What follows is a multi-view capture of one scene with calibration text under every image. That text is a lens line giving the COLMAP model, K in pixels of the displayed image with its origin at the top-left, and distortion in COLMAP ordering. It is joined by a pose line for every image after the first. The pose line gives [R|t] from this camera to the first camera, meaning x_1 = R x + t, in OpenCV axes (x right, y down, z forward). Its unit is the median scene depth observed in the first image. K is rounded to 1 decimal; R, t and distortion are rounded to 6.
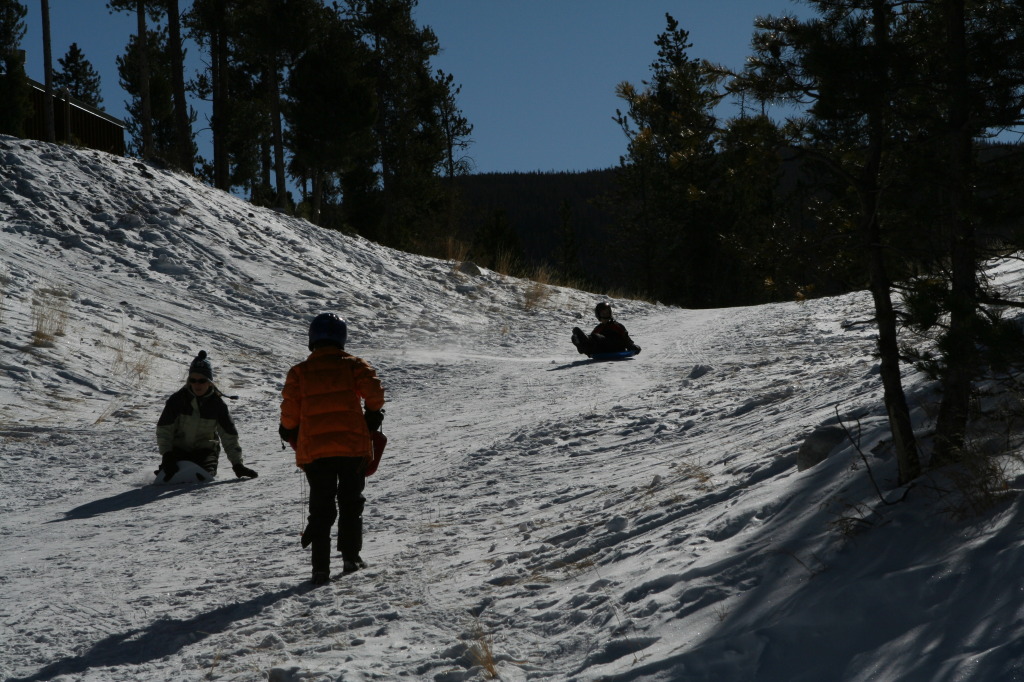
lens RADIAL K [[2946.2, 0, 510.3], [0, 2946.2, 344.6], [0, 0, 1]] dist [0.180110, 0.000000]
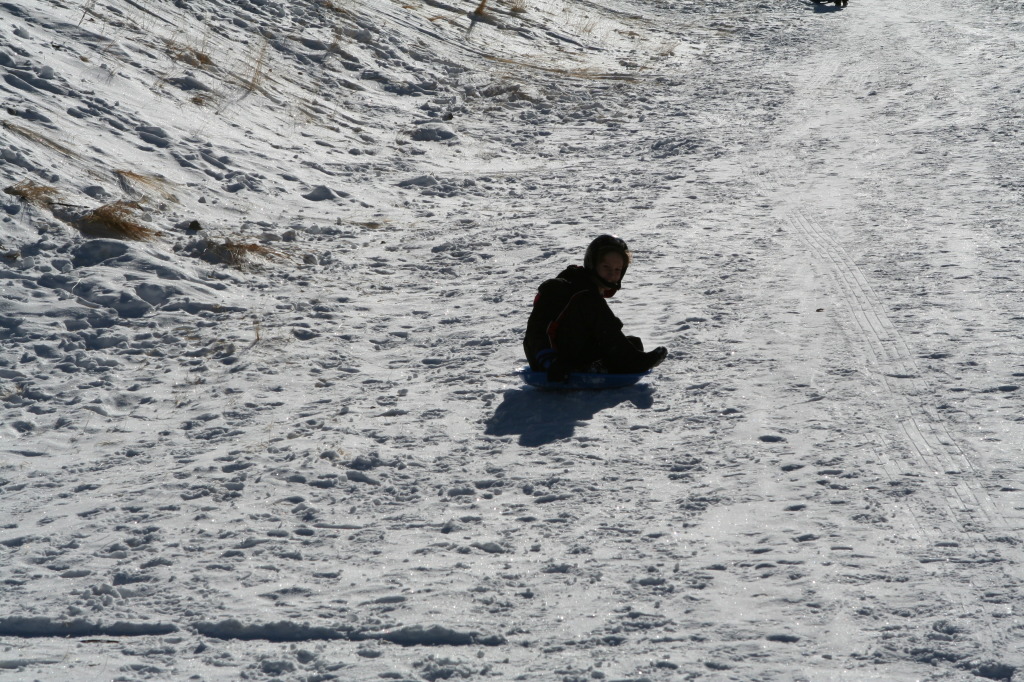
lens RADIAL K [[2833.6, 0, 513.2], [0, 2833.6, 341.3], [0, 0, 1]] dist [0.128513, 0.000000]
pose [[0.997494, -0.017607, 0.068524, -0.175488], [0.009826, 0.993627, 0.112286, 0.002955], [-0.070064, -0.111331, 0.991310, -0.134476]]
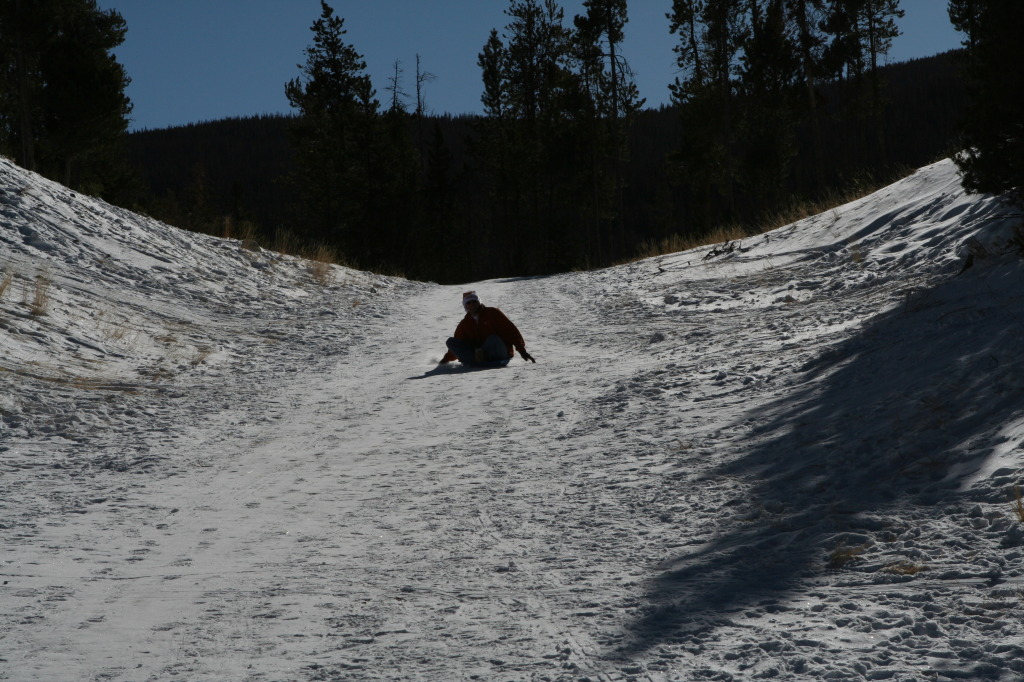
lens RADIAL K [[3021.8, 0, 508.5], [0, 3021.8, 337.9], [0, 0, 1]] dist [0.185613, 0.000000]
pose [[0.985132, 0.003081, 0.171772, -0.130166], [-0.004038, 0.999978, 0.005218, 0.001859], [-0.171752, -0.005834, 0.985123, -0.127140]]
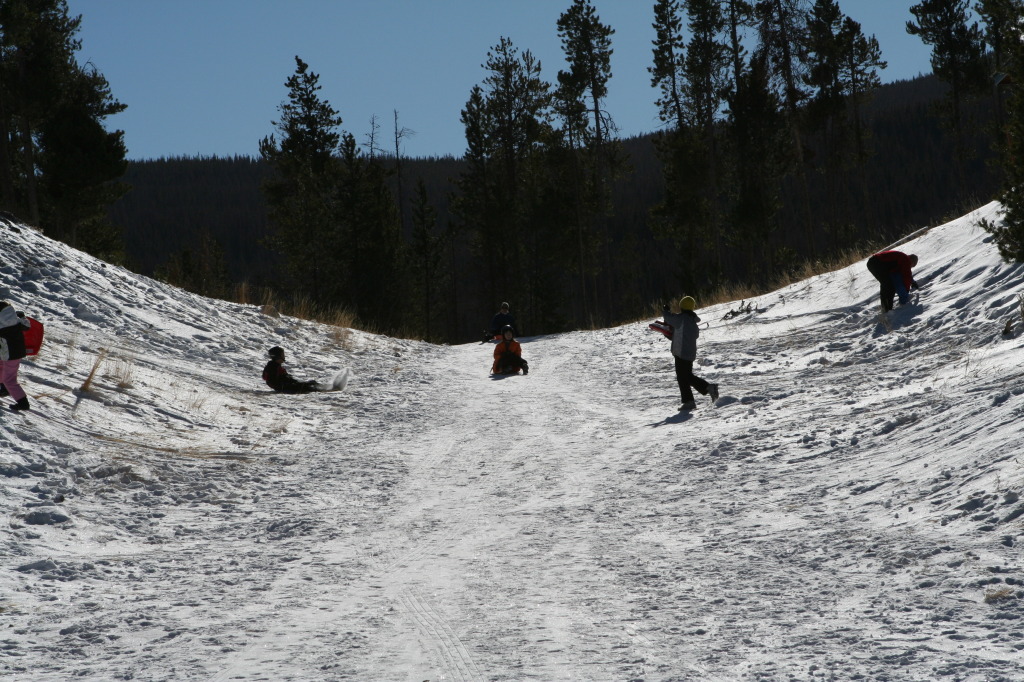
lens RADIAL K [[3206.0, 0, 515.4], [0, 3206.0, 343.8], [0, 0, 1]] dist [0.228545, 0.000000]
pose [[0.980220, -0.007104, 0.197783, -0.187462], [0.009055, 0.999919, -0.008963, -0.002871], [-0.197704, 0.010577, 0.980205, -0.217945]]
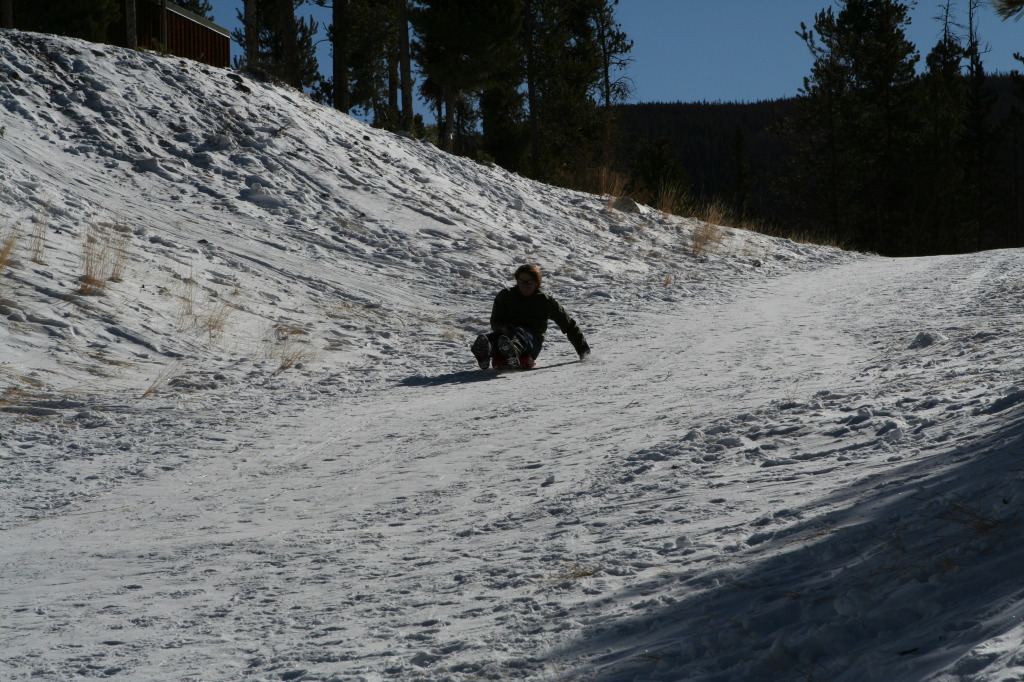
lens RADIAL K [[3206.0, 0, 513.0], [0, 3206.0, 341.8], [0, 0, 1]] dist [0.228545, 0.000000]
pose [[0.998707, 0.014861, -0.048622, -0.001288], [-0.014066, 0.999762, 0.016653, -0.001970], [0.048858, -0.015947, 0.998678, 0.098906]]
